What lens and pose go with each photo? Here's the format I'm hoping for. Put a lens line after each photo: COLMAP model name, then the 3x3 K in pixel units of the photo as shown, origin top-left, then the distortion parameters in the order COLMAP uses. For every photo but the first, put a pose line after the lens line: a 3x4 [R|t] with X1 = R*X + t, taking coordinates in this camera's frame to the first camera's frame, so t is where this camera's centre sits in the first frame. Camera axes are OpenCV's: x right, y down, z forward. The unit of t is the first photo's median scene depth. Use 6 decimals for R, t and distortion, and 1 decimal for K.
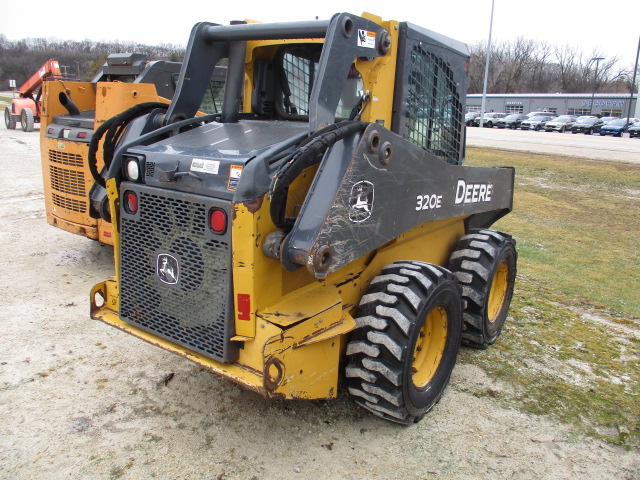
lens RADIAL K [[537.5, 0, 320.0], [0, 537.5, 240.0], [0, 0, 1]] dist [-0.033570, 0.002473]
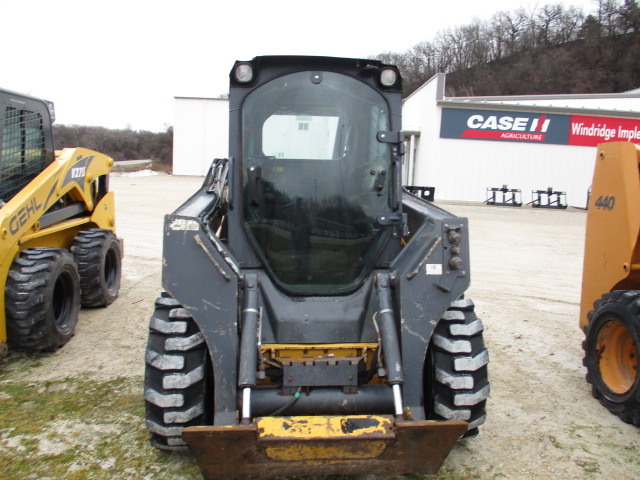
lens RADIAL K [[537.5, 0, 320.0], [0, 537.5, 240.0], [0, 0, 1]] dist [-0.033570, 0.002473]
pose [[-0.757445, 0.016865, -0.652682, 0.908122], [-0.218651, 0.935389, 0.277918, -0.457695], [0.615198, 0.353217, -0.704818, 2.204590]]
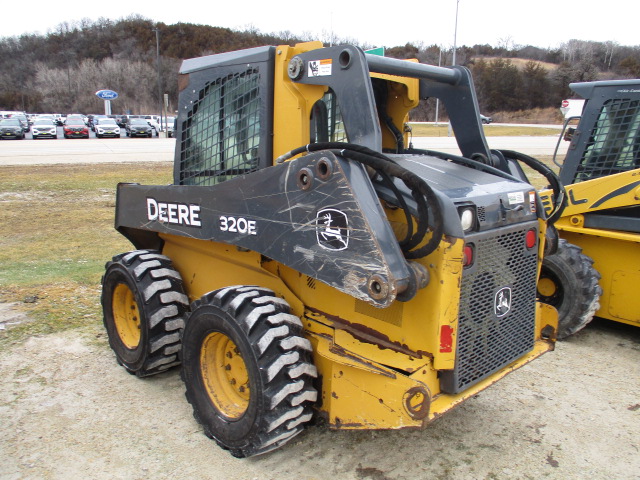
lens RADIAL K [[546.7, 0, 322.7], [0, 546.7, 238.3], [0, 0, 1]] dist [-0.057300, 0.021675]
pose [[0.193046, -0.232548, 0.953234, -1.131497], [0.225865, 0.955950, 0.187469, -0.291021], [-0.954839, 0.179112, 0.237067, 0.900077]]
